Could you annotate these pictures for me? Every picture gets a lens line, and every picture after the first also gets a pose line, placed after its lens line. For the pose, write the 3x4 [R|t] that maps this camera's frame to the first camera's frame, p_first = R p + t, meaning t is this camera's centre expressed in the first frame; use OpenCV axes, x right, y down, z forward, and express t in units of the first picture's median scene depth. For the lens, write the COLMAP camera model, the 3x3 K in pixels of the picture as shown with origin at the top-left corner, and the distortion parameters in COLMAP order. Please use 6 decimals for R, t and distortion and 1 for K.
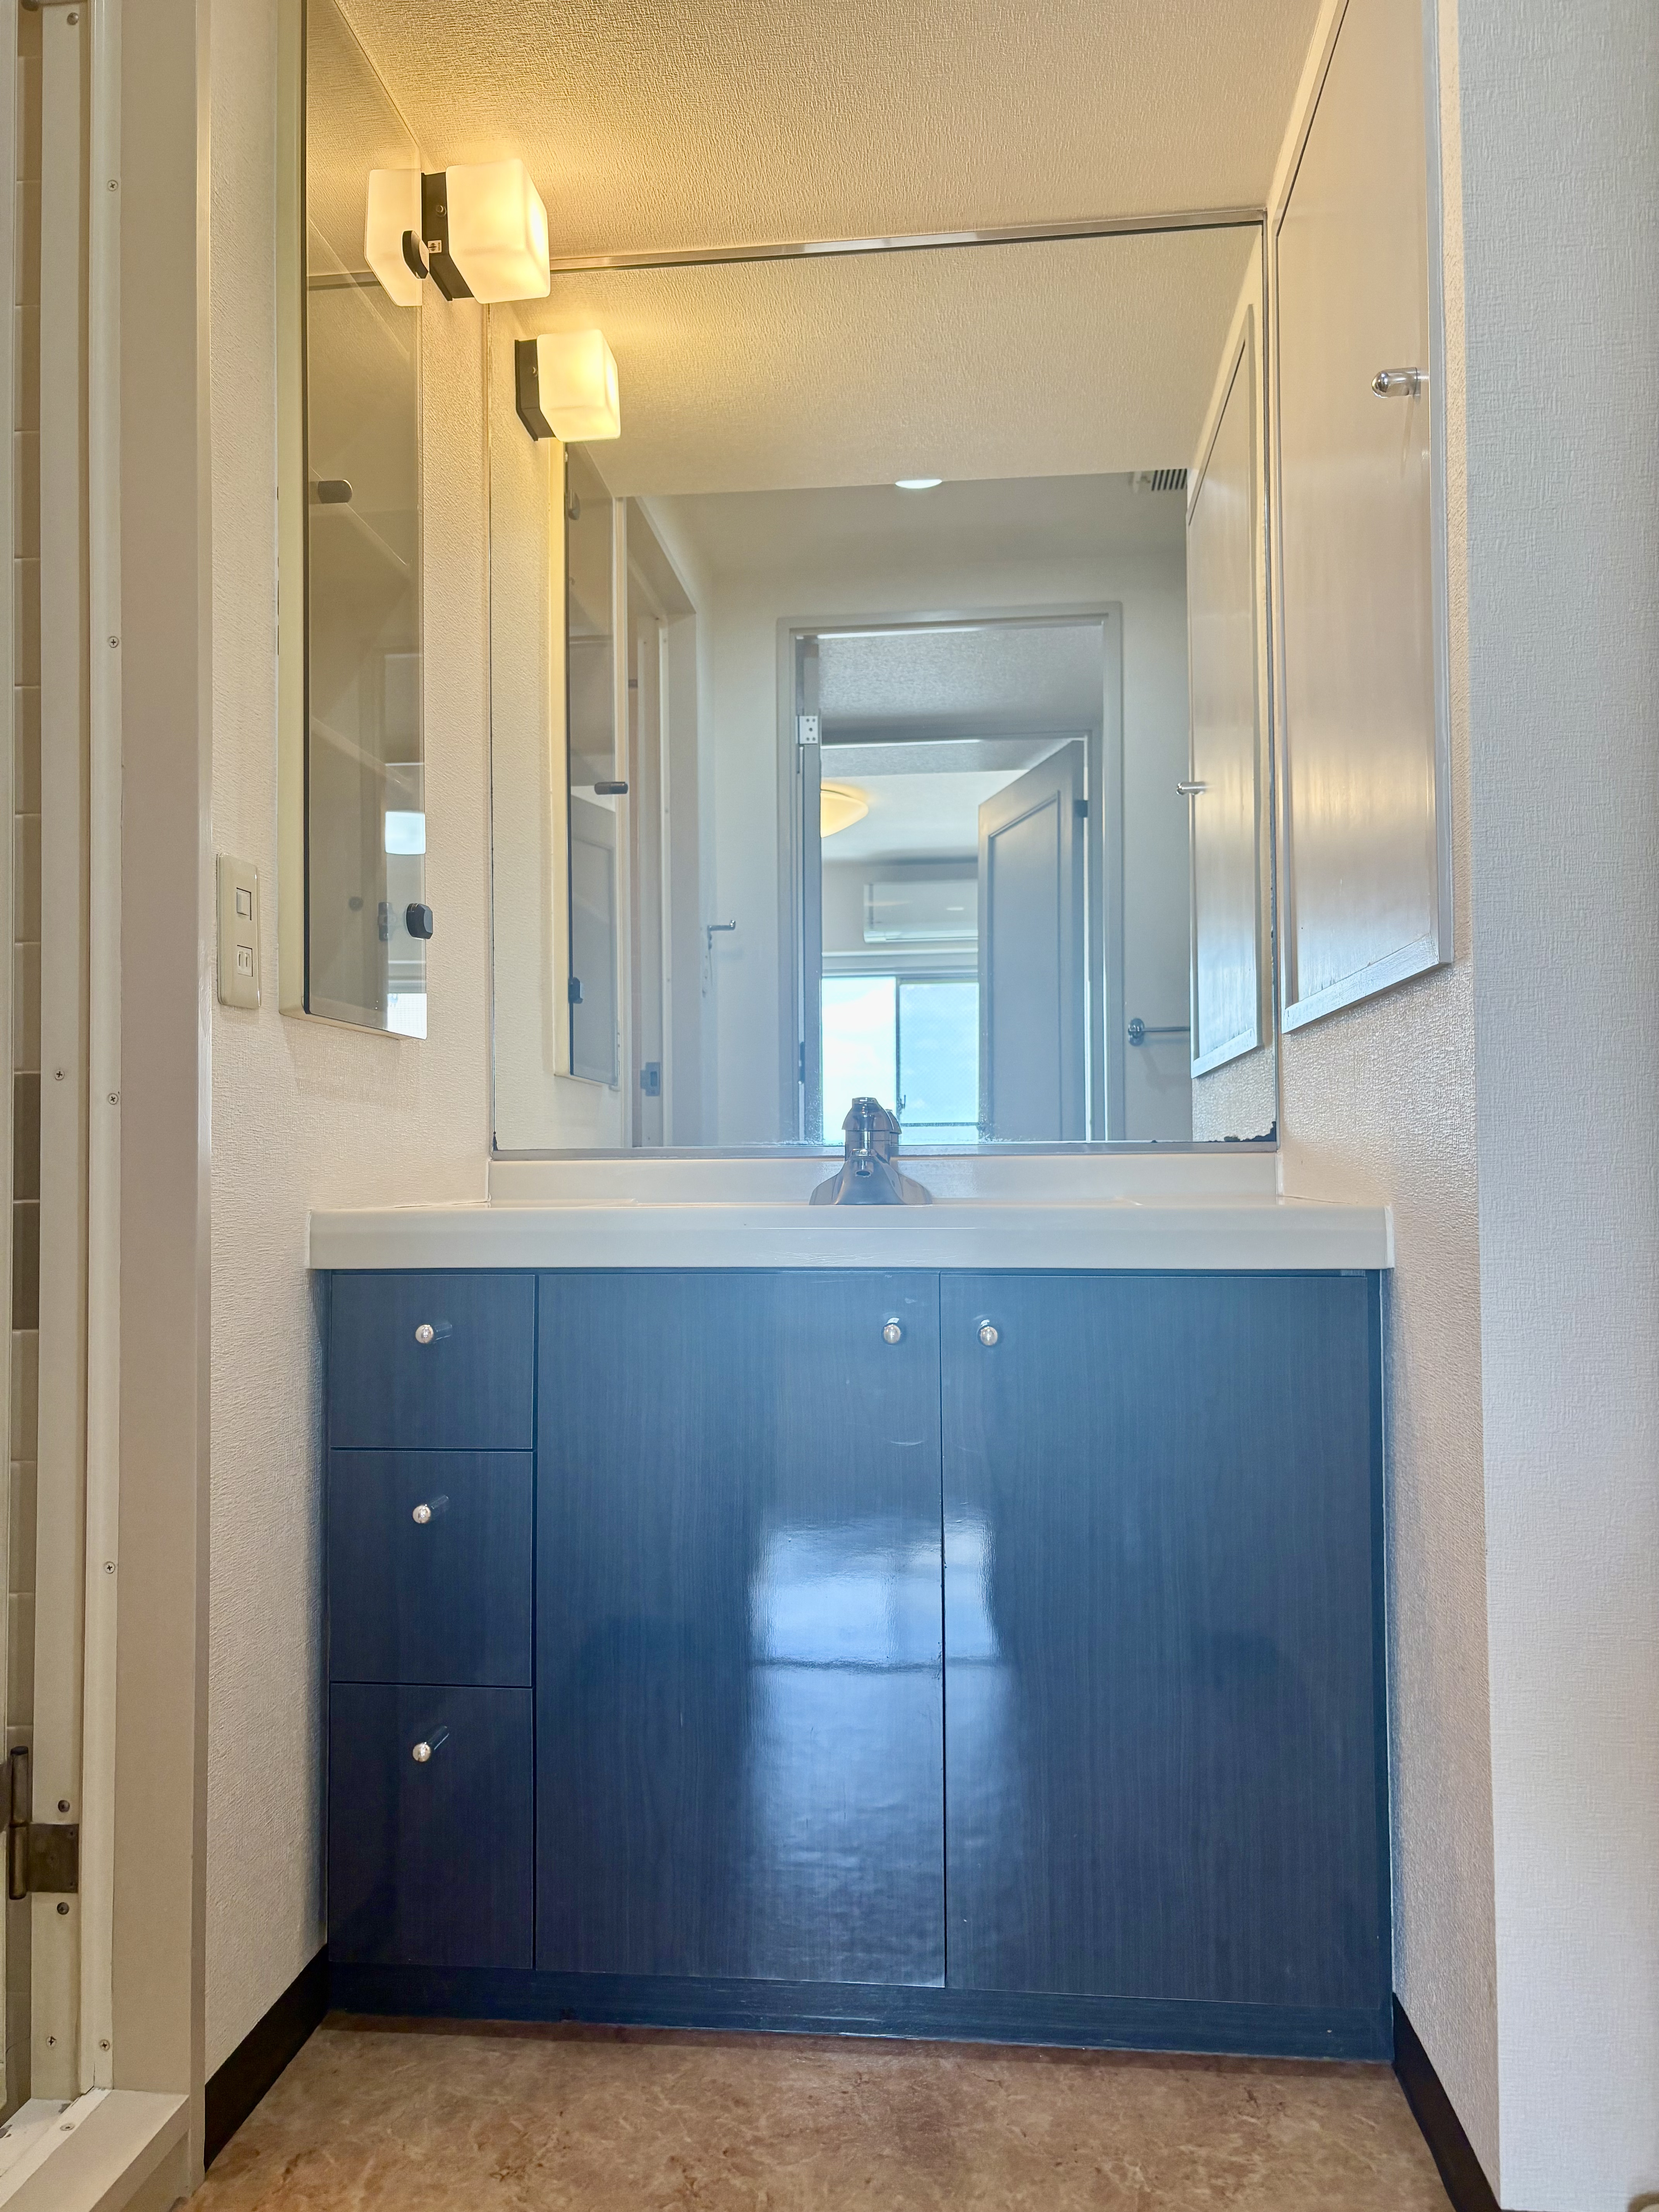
lens RADIAL K [[1688.2, 0, 821.8], [0, 1688.2, 1112.9], [0, 0, 1]] dist [0.007009, -0.007314]
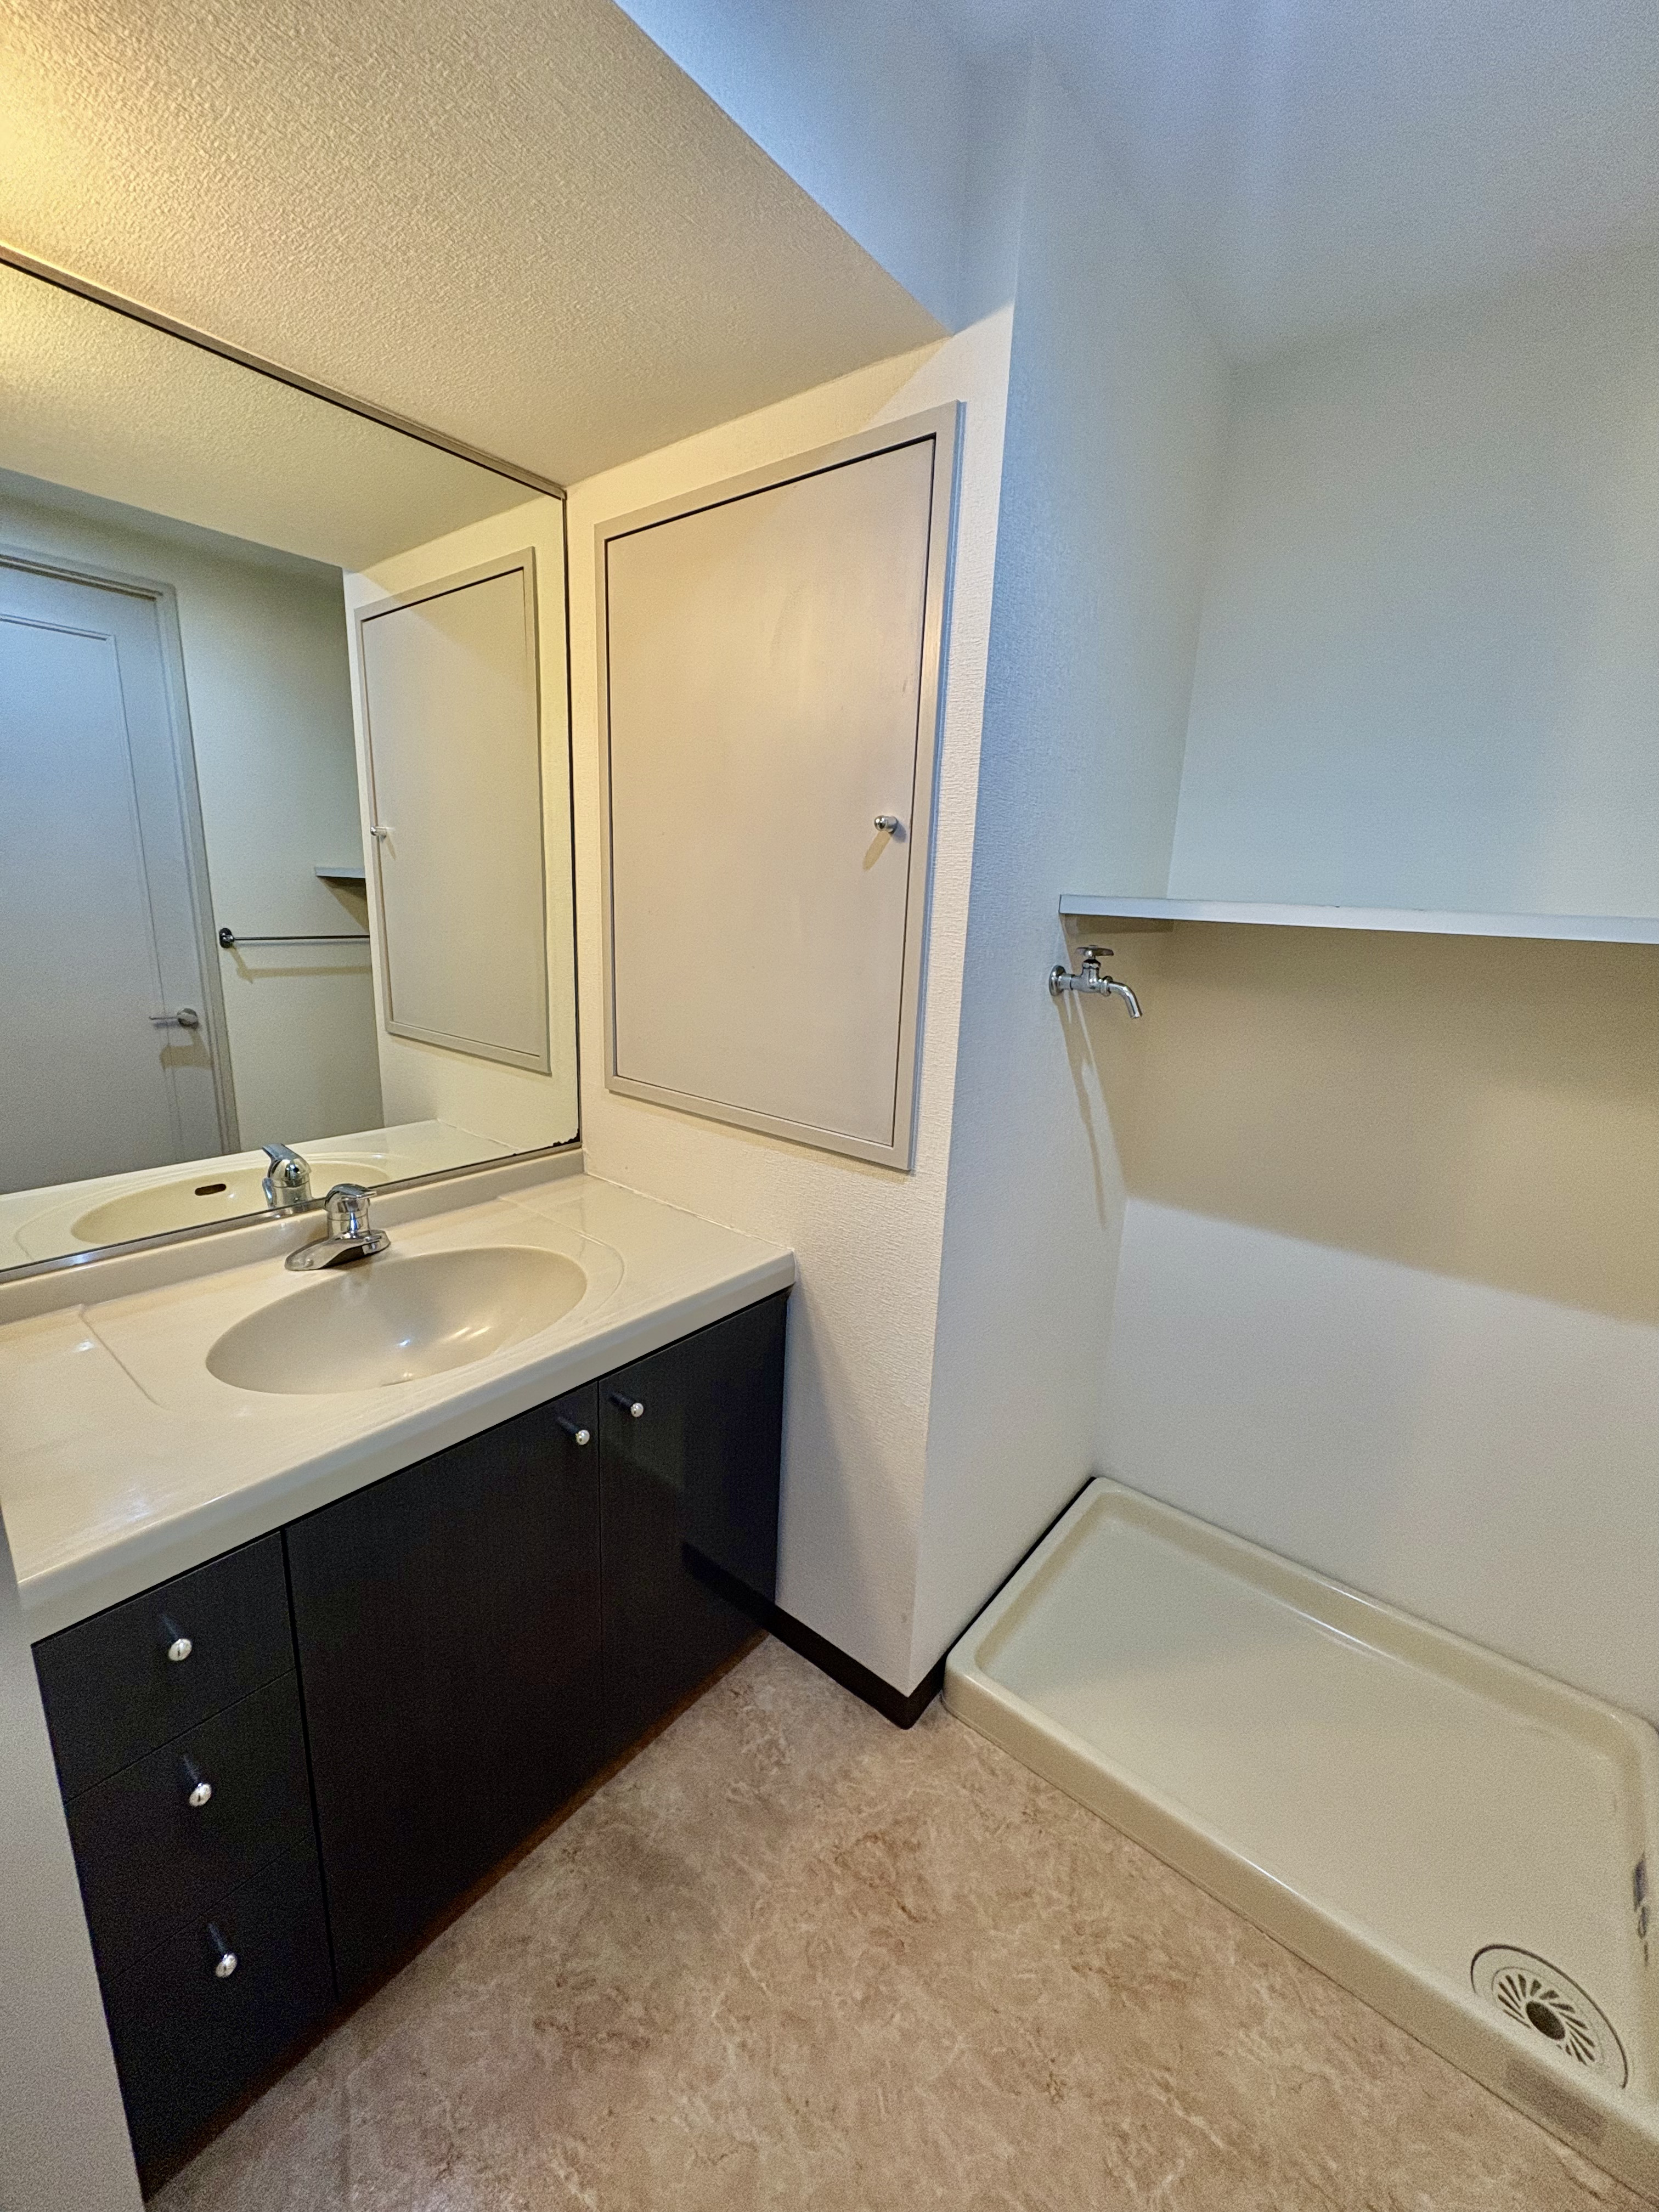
lens RADIAL K [[885.0, 0, 829.5], [0, 885.0, 1096.9], [0, 0, 1]] dist [-0.000551, 0.000708]
pose [[0.544529, -0.163295, 0.822692, -0.437120], [-0.074471, 0.967578, 0.241345, -0.363576], [-0.835429, -0.192686, 0.514714, 0.520235]]
